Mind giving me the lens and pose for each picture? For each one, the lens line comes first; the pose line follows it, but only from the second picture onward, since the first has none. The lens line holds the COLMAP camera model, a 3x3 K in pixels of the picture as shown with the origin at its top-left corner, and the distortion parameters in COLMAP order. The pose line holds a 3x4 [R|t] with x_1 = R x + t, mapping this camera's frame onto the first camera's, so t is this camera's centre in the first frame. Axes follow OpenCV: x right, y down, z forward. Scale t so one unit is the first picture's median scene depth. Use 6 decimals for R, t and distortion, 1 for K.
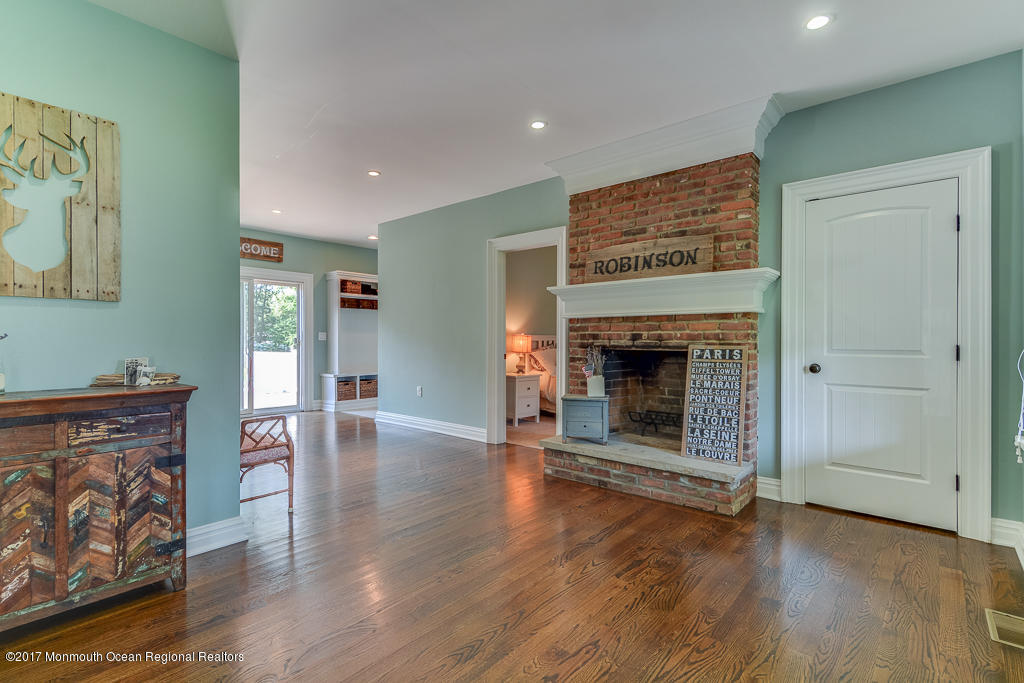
lens RADIAL K [[493.3, 0, 512.0], [0, 493.3, 341.5], [0, 0, 1]] dist [0.002156, 0.000003]
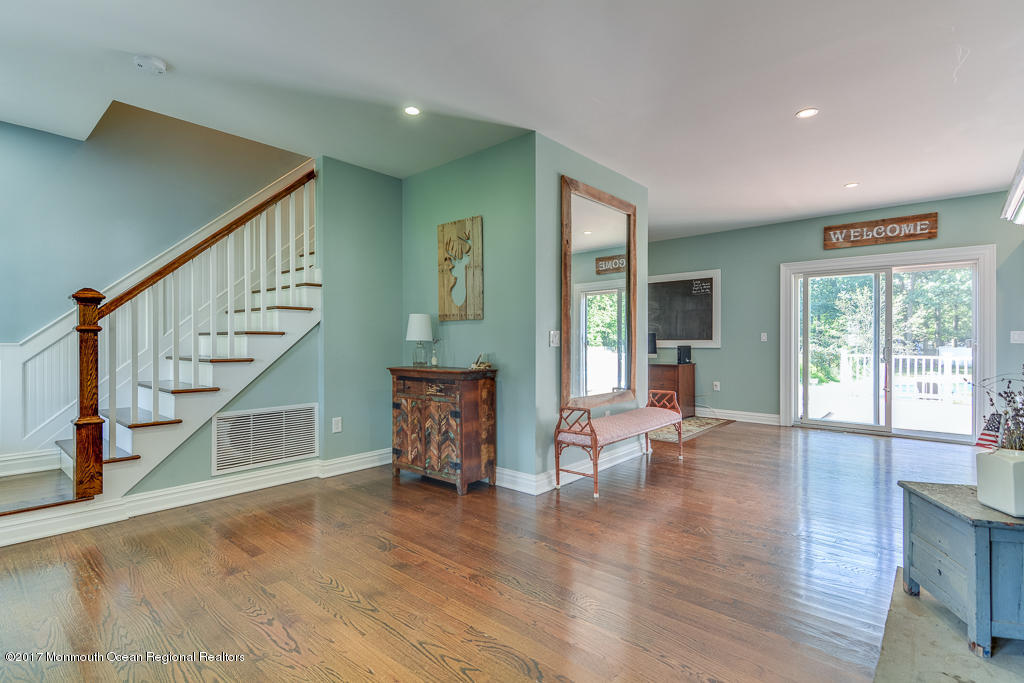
lens RADIAL K [[493.3, 0, 512.0], [0, 493.3, 341.5], [0, 0, 1]] dist [0.002156, 0.000003]
pose [[-0.035510, 0.000264, -0.999369, 0.966244], [-0.004244, 0.999991, 0.000415, -0.006276], [0.999360, 0.004256, -0.035509, 1.242578]]
